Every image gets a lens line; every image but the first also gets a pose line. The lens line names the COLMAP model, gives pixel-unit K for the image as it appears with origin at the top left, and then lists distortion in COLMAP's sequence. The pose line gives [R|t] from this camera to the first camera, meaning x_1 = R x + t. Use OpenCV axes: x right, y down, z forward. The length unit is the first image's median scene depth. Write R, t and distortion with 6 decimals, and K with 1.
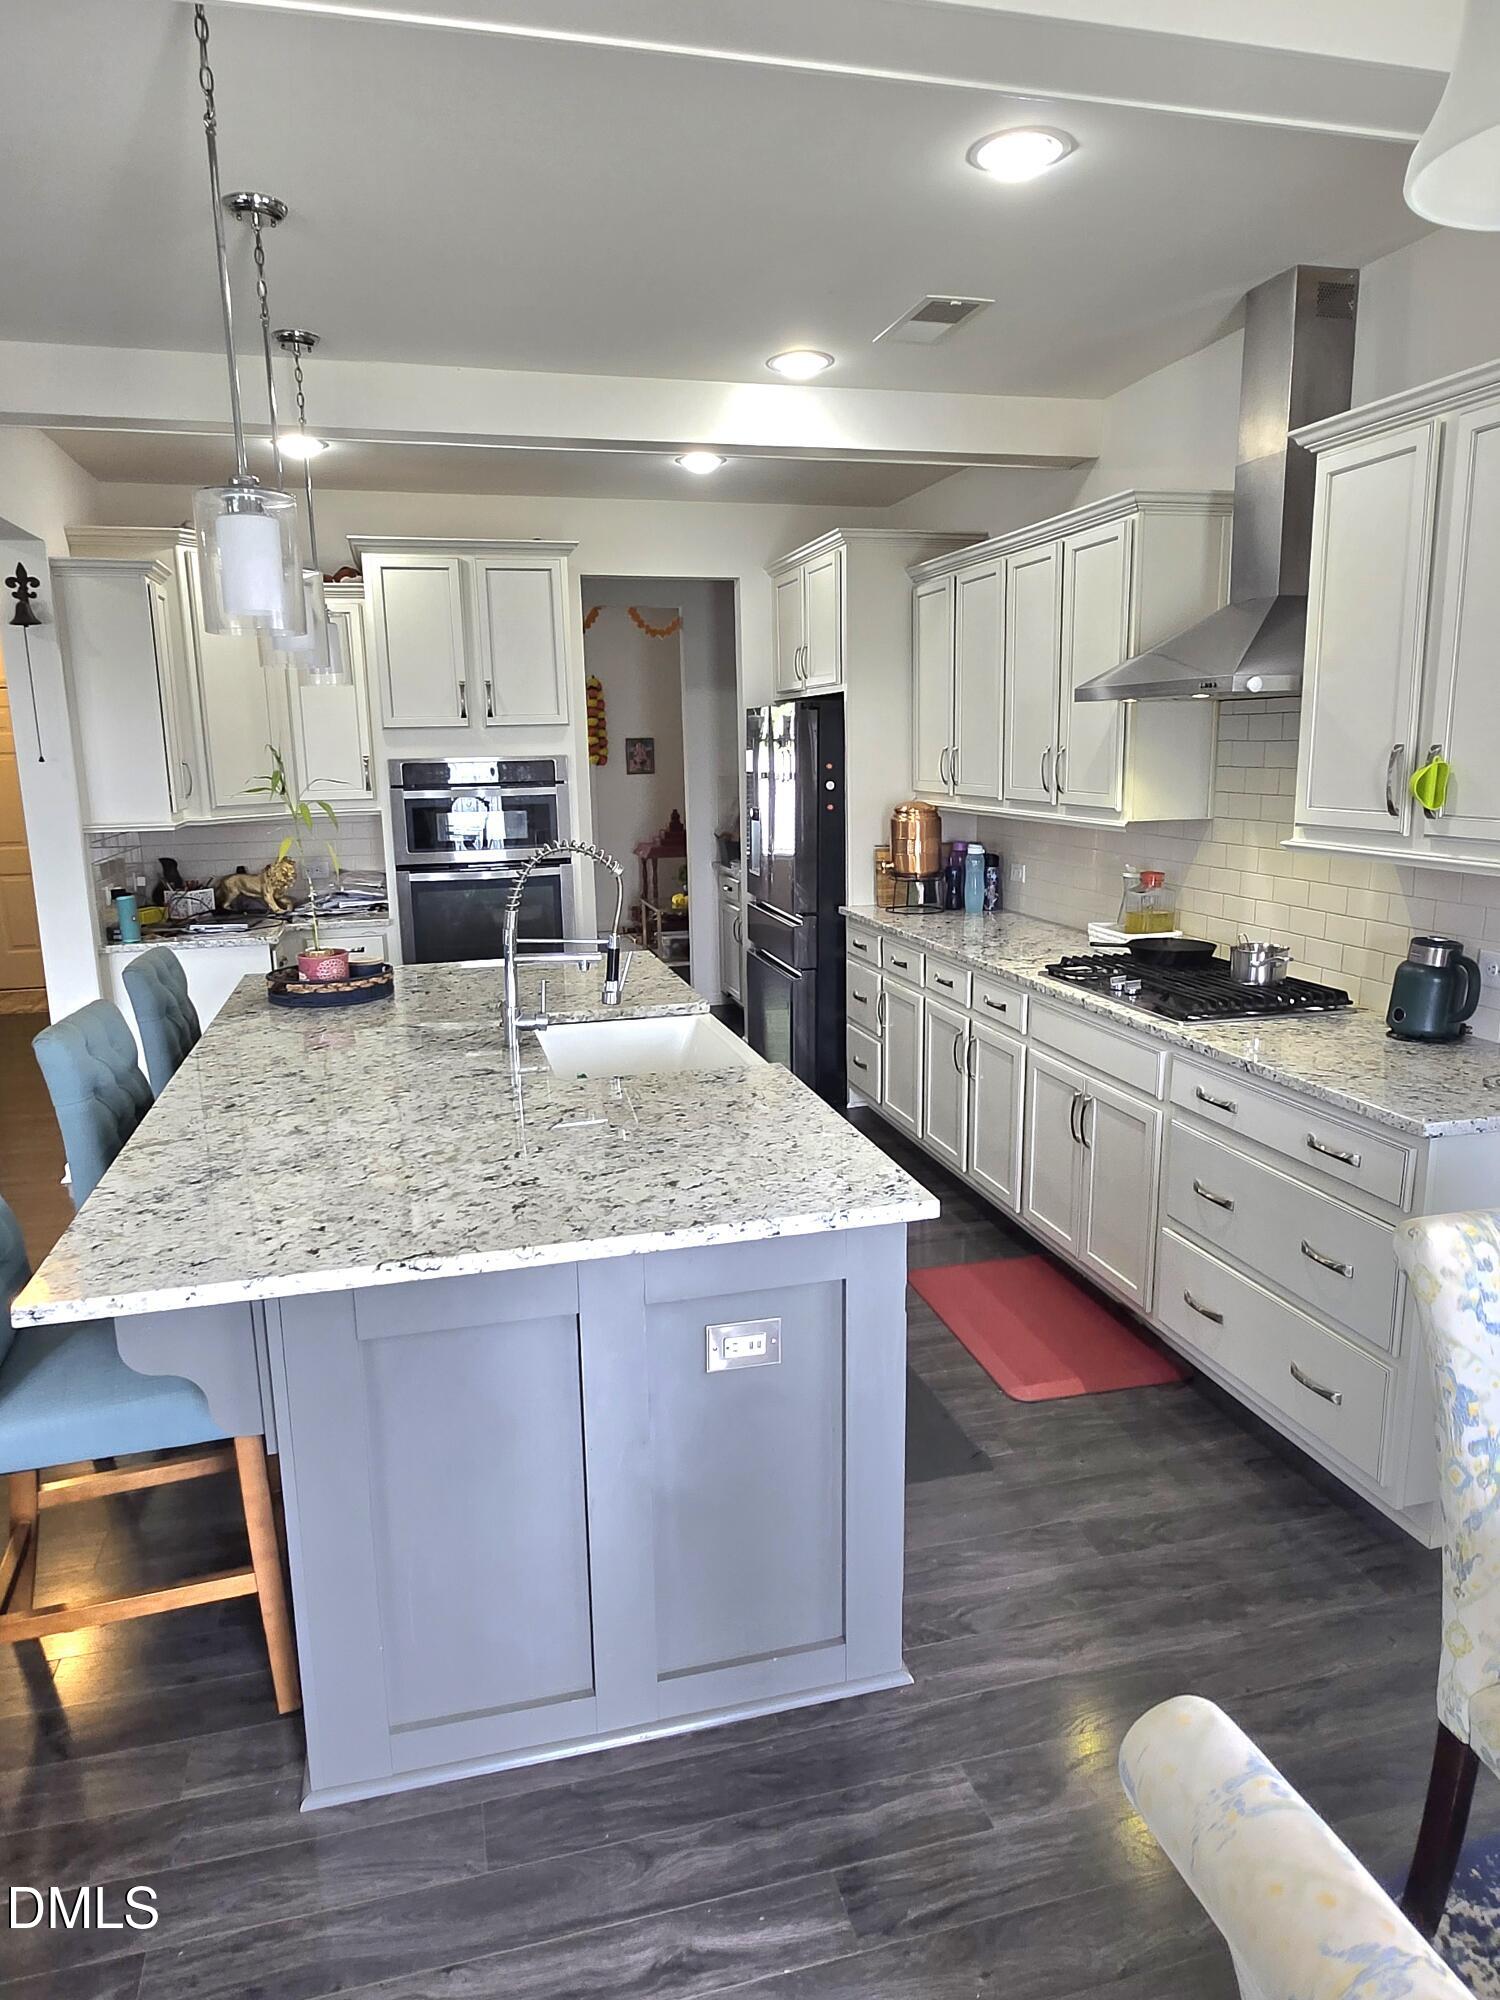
lens RADIAL K [[1273.0, 0, 762.6], [0, 1273.0, 993.1], [0, 0, 1]] dist [-0.003545, 0.001480]
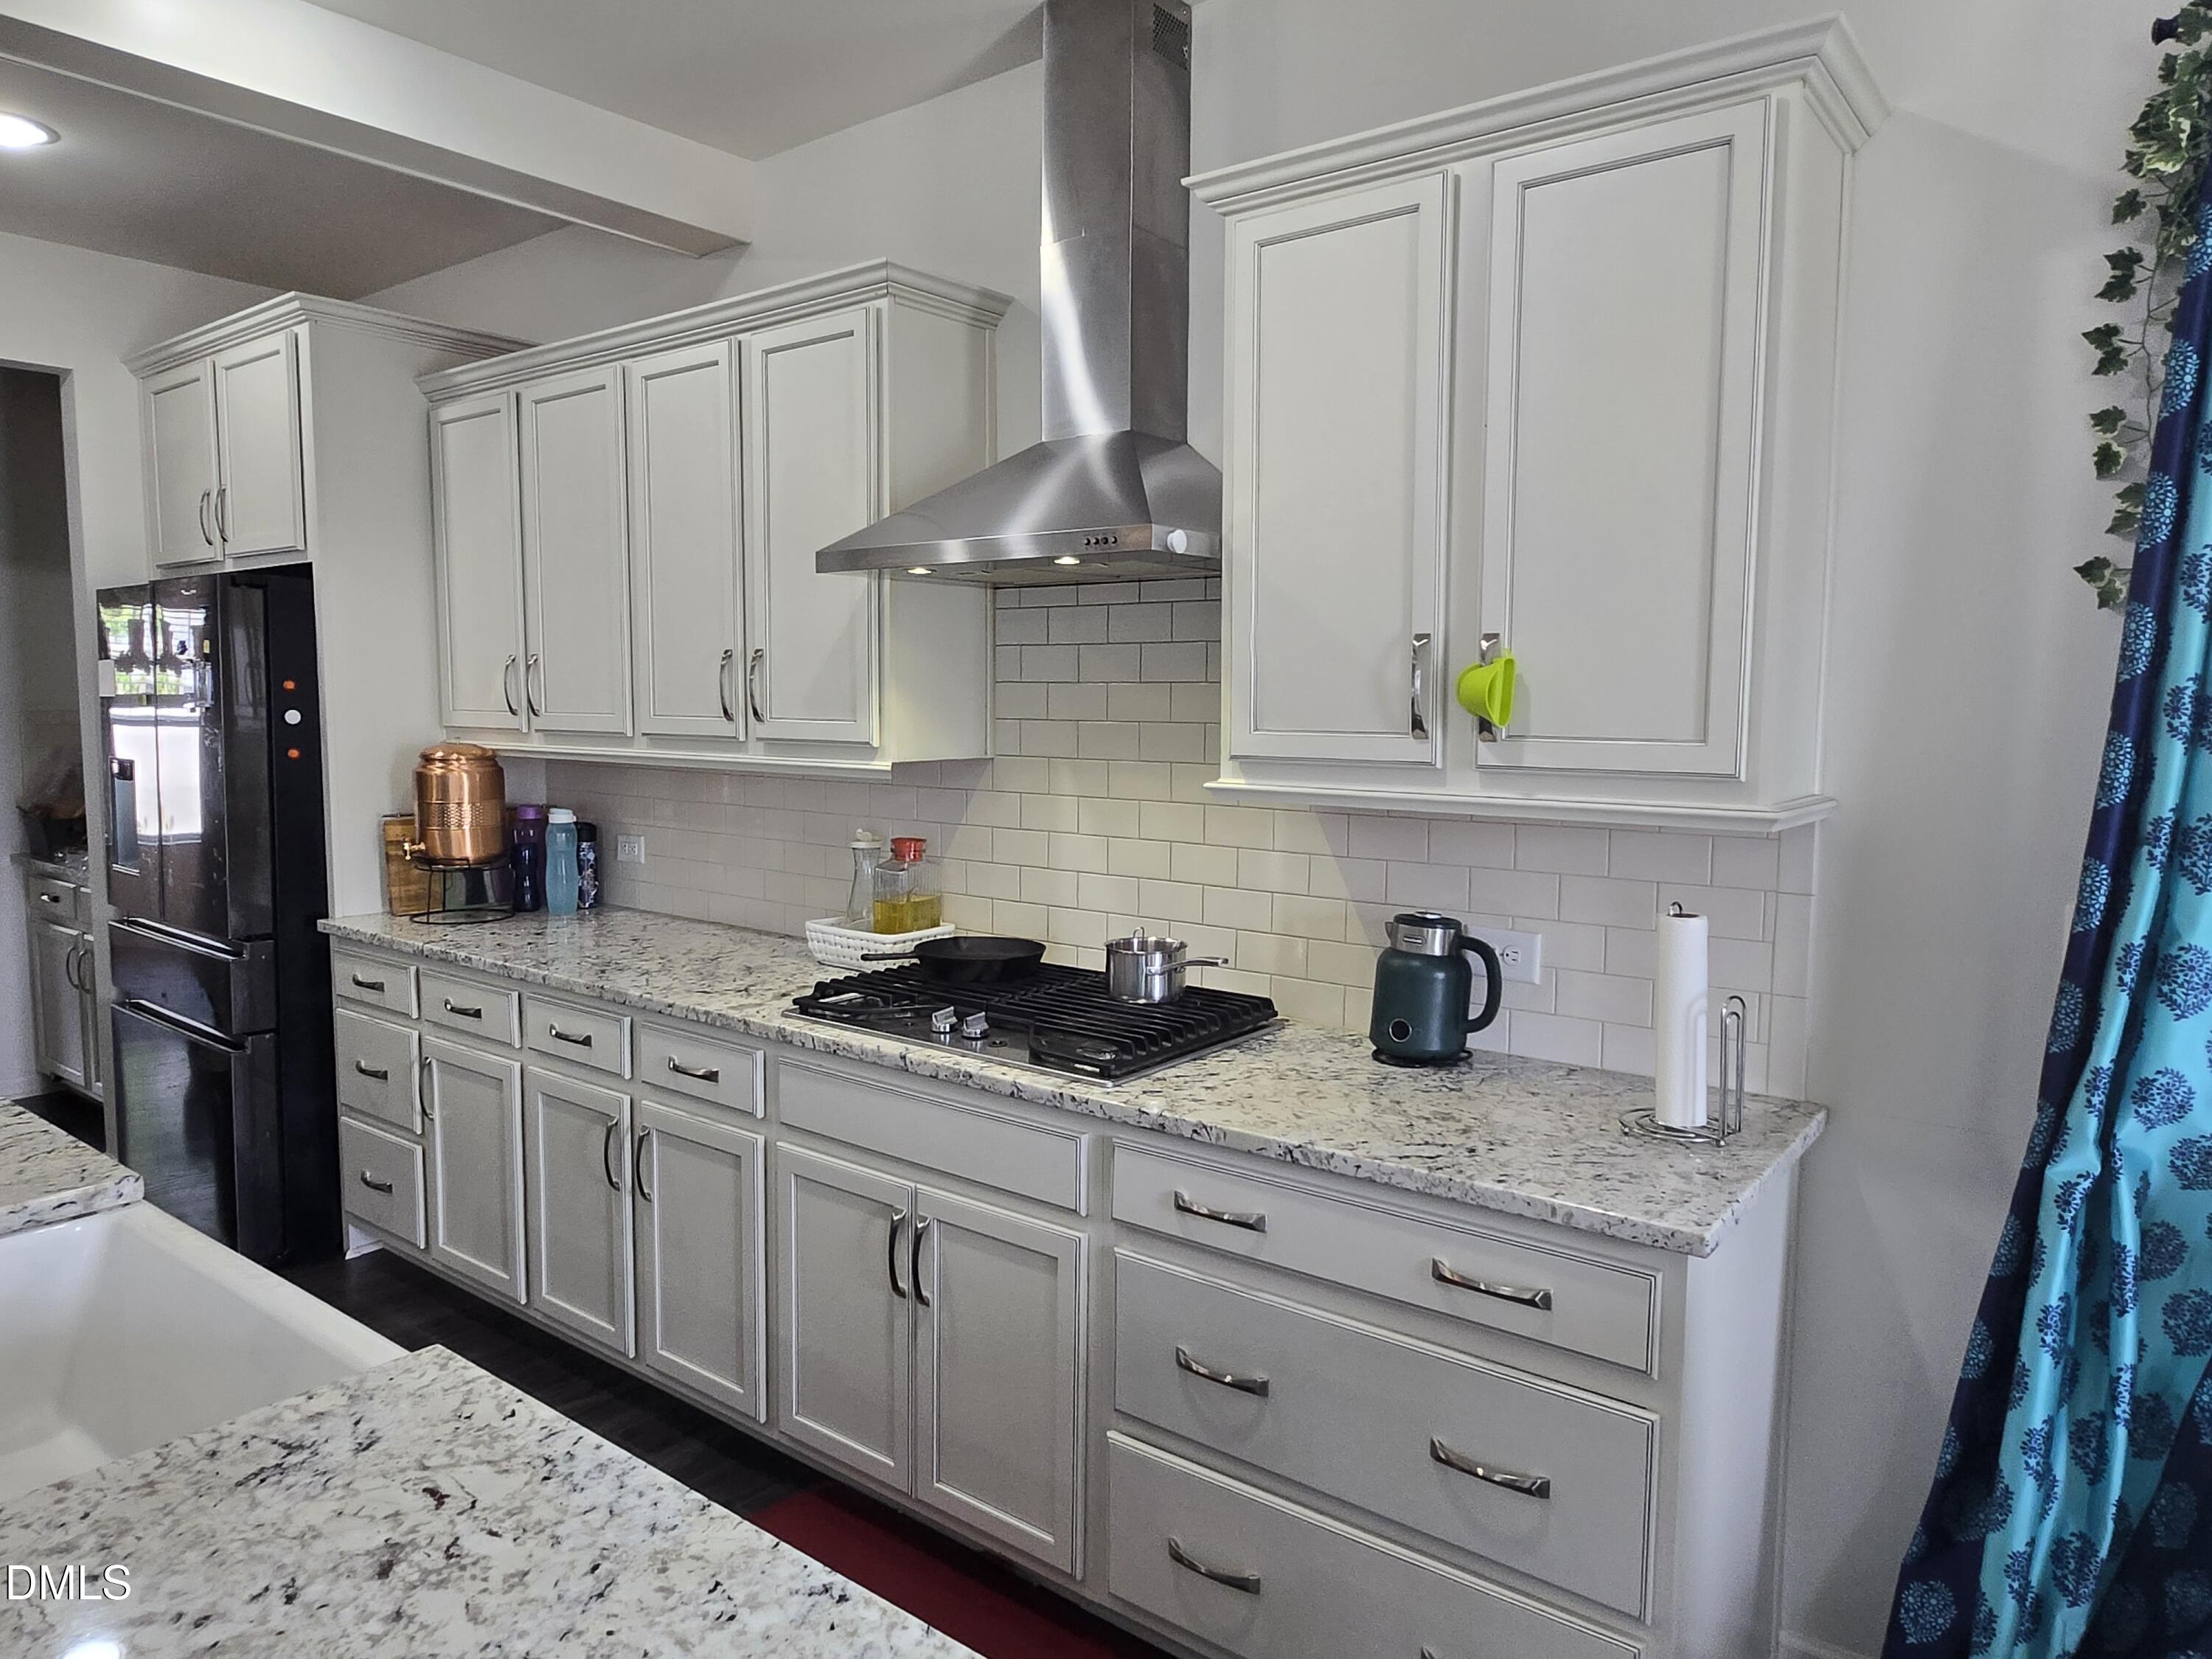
lens RADIAL K [[1407.9, 0, 1103.2], [0, 1407.9, 812.5], [0, 0, 1]] dist [-0.003545, 0.001480]
pose [[0.795560, -0.030174, 0.605123, -0.067981], [0.098556, 0.991902, -0.080112, -0.045674], [-0.597805, 0.123372, 0.792091, 0.406386]]
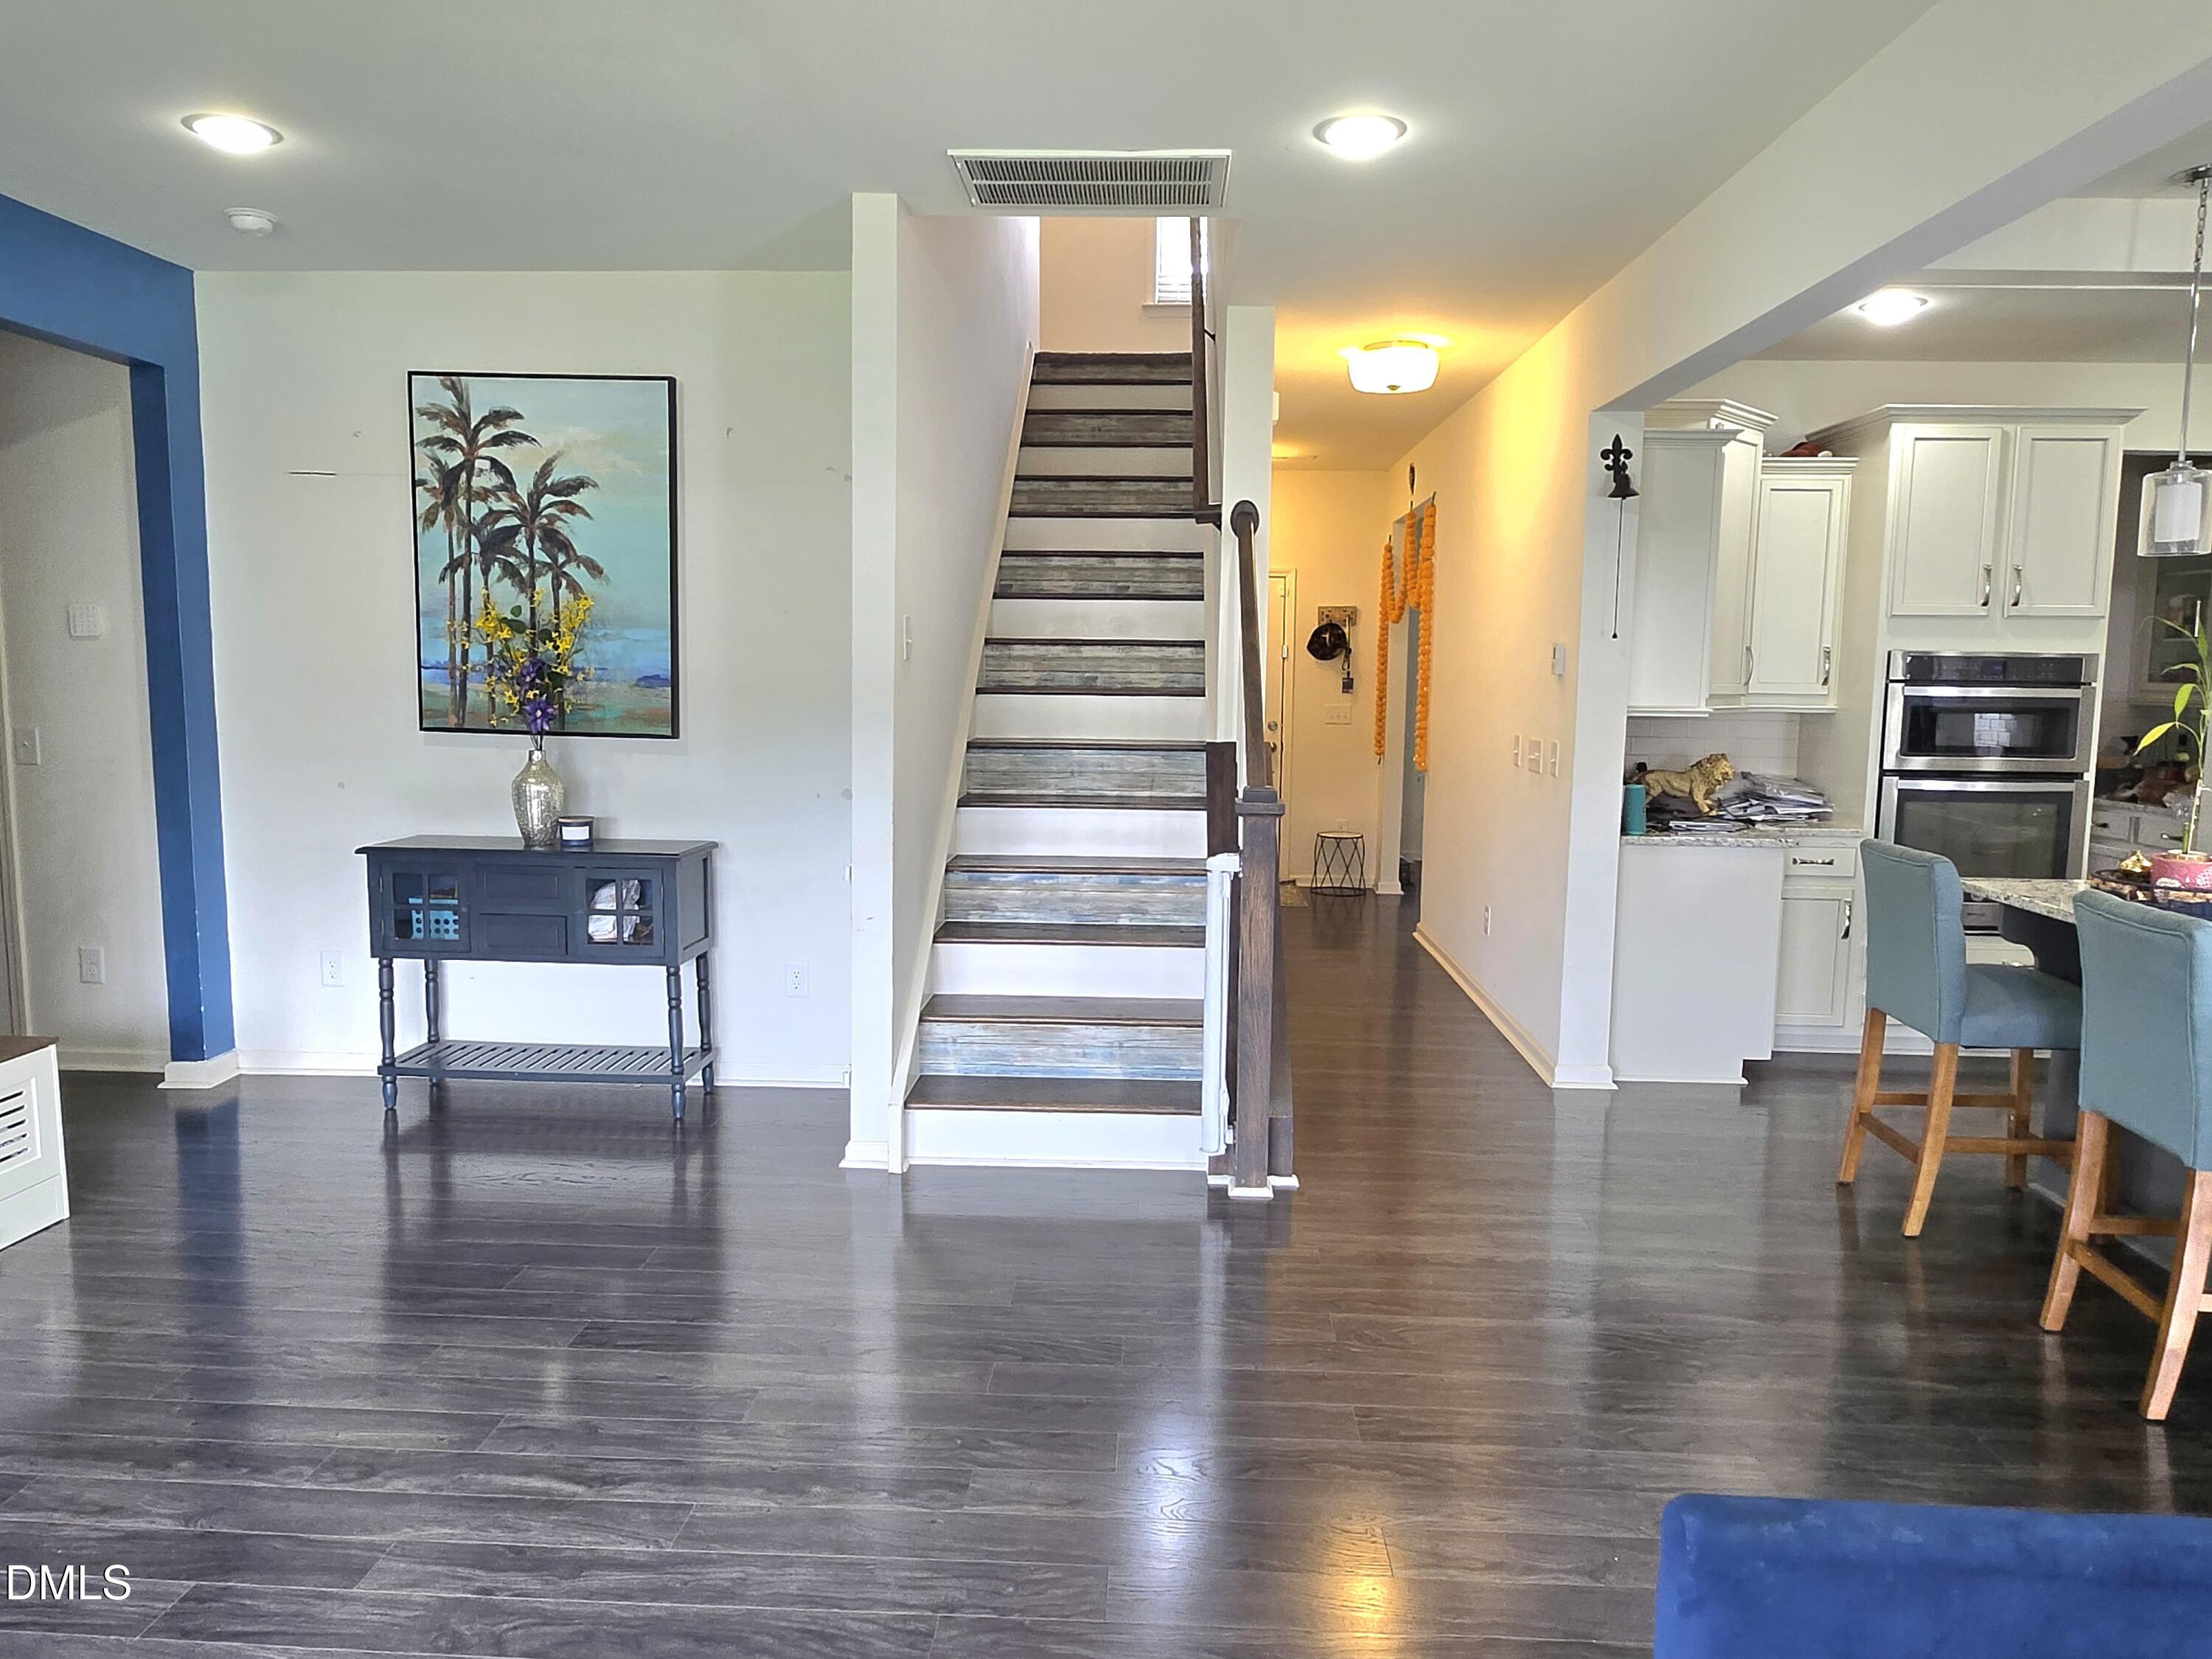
lens RADIAL K [[1407.9, 0, 1104.8], [0, 1407.9, 809.4], [0, 0, 1]] dist [-0.003545, 0.001480]
pose [[0.953118, 0.062531, -0.296069, -0.790930], [-0.088067, 0.993384, -0.073703, 0.071851], [0.289501, 0.096321, 0.952319, -0.126734]]
